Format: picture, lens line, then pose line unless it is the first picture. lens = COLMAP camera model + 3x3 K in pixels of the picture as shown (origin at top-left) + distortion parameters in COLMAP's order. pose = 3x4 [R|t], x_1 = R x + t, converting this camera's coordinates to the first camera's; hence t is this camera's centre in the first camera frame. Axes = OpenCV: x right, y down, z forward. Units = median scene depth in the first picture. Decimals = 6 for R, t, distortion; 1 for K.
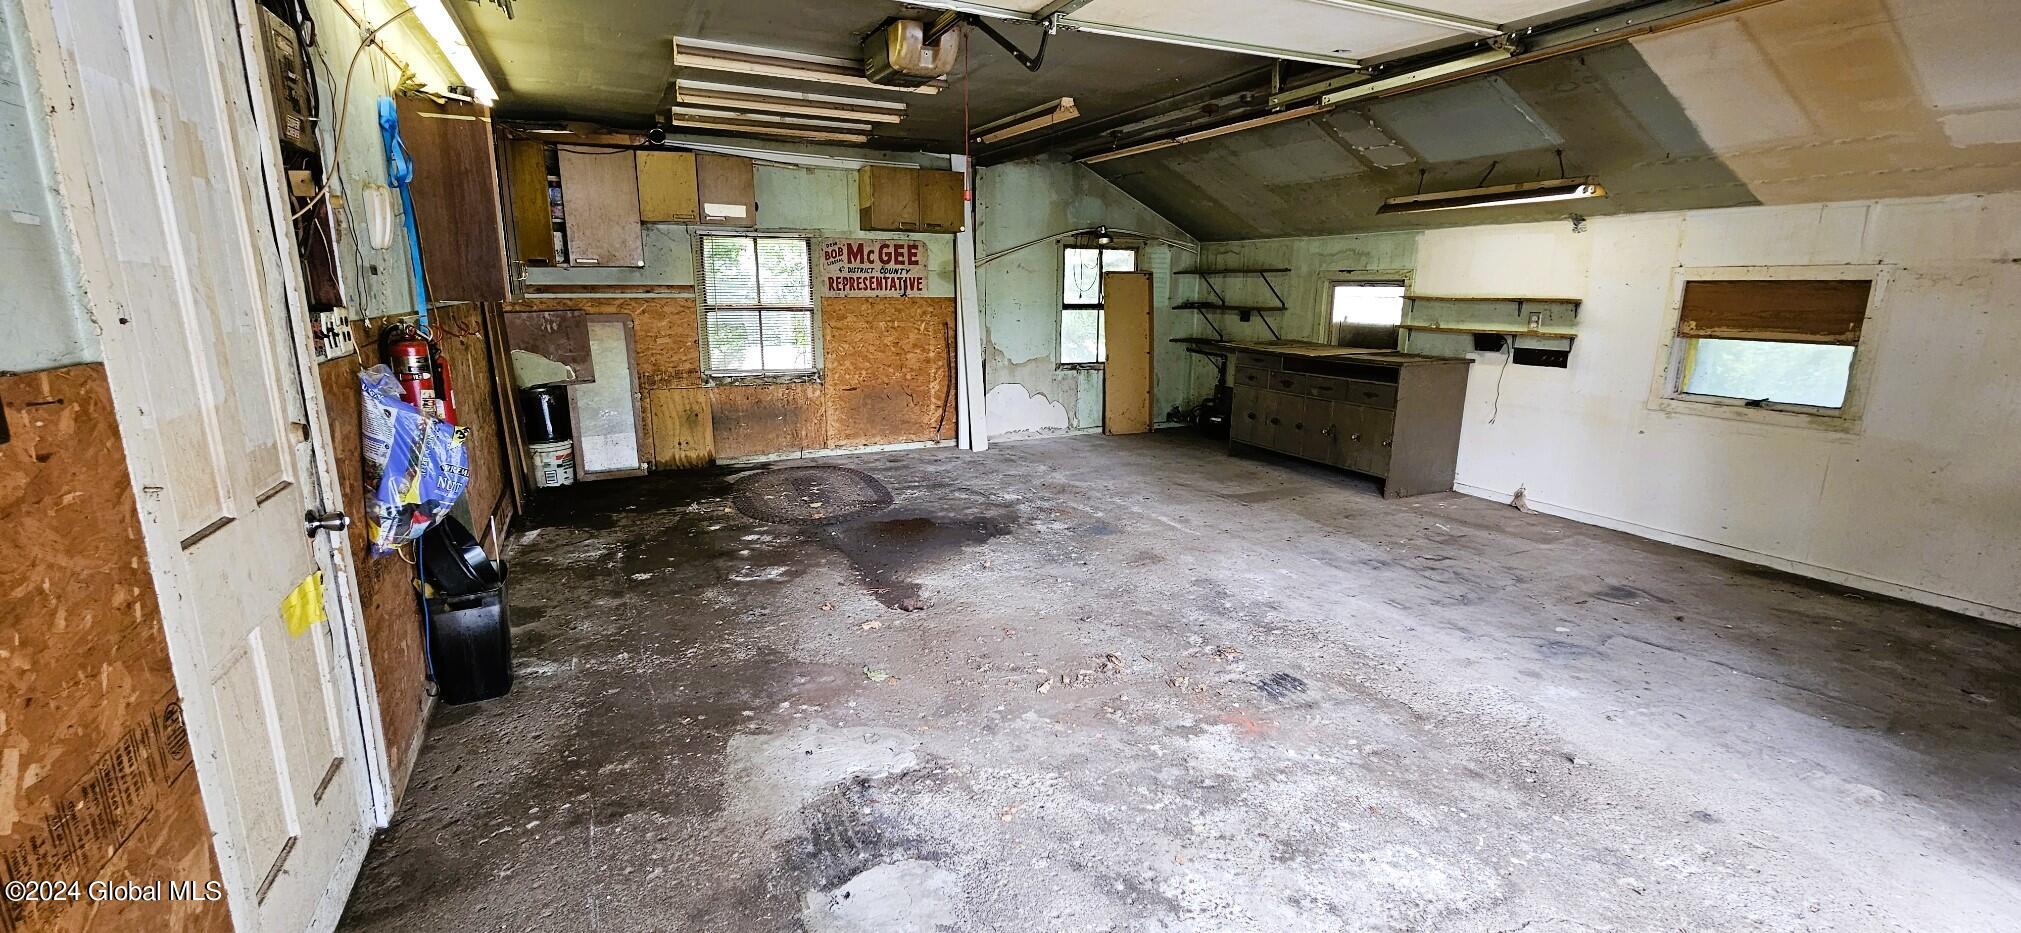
lens RADIAL K [[828.0, 0, 1012.7], [0, 828.0, 461.5], [0, 0, 1]] dist [0.000379, -0.000079]
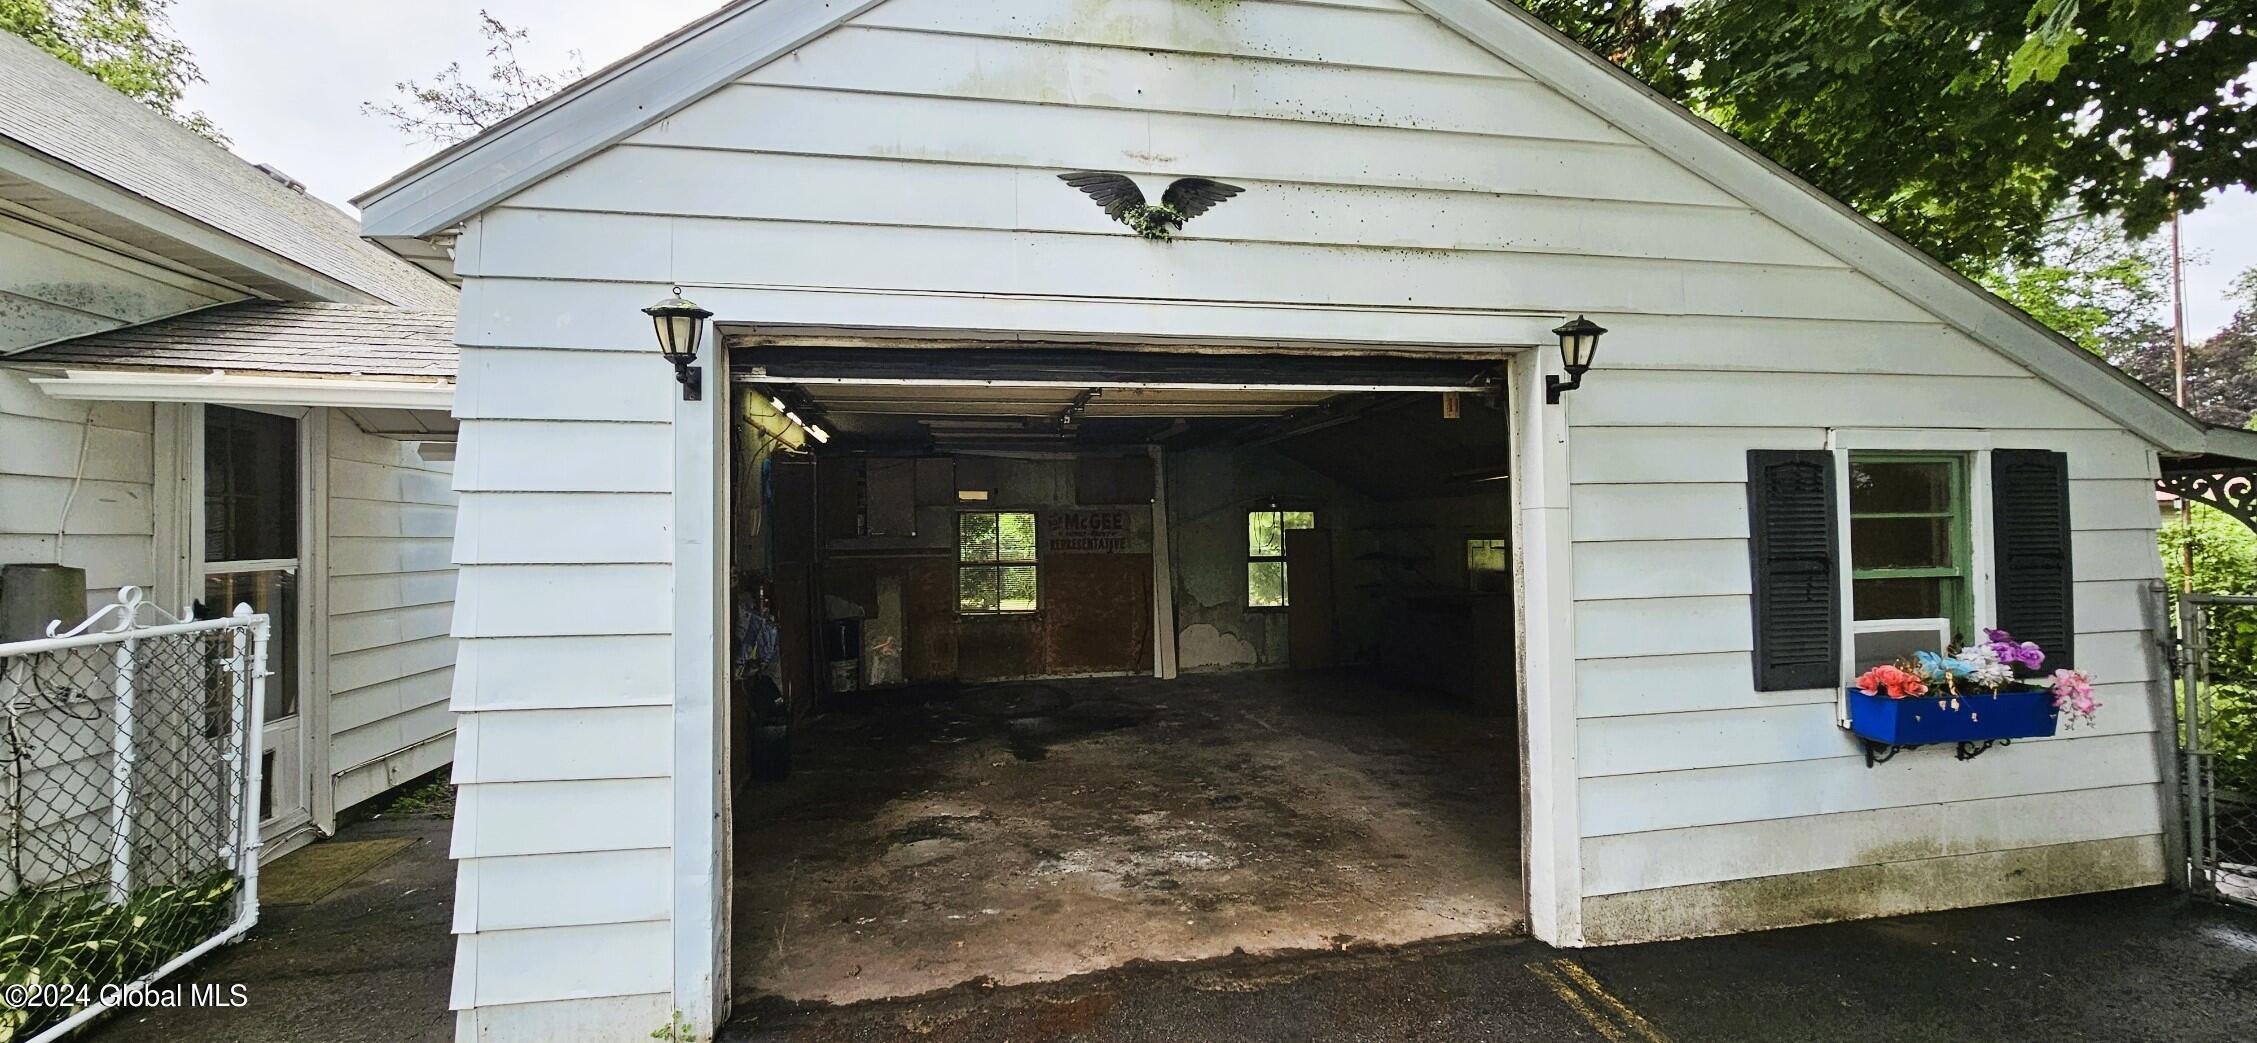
lens RADIAL K [[924.7, 0, 1127.3], [0, 924.7, 519.0], [0, 0, 1]] dist [0.000379, -0.000079]
pose [[0.966812, -0.026013, -0.254159, 0.306394], [-0.032729, 0.973997, -0.224186, 0.078335], [0.253382, 0.225064, 0.940821, -0.400013]]
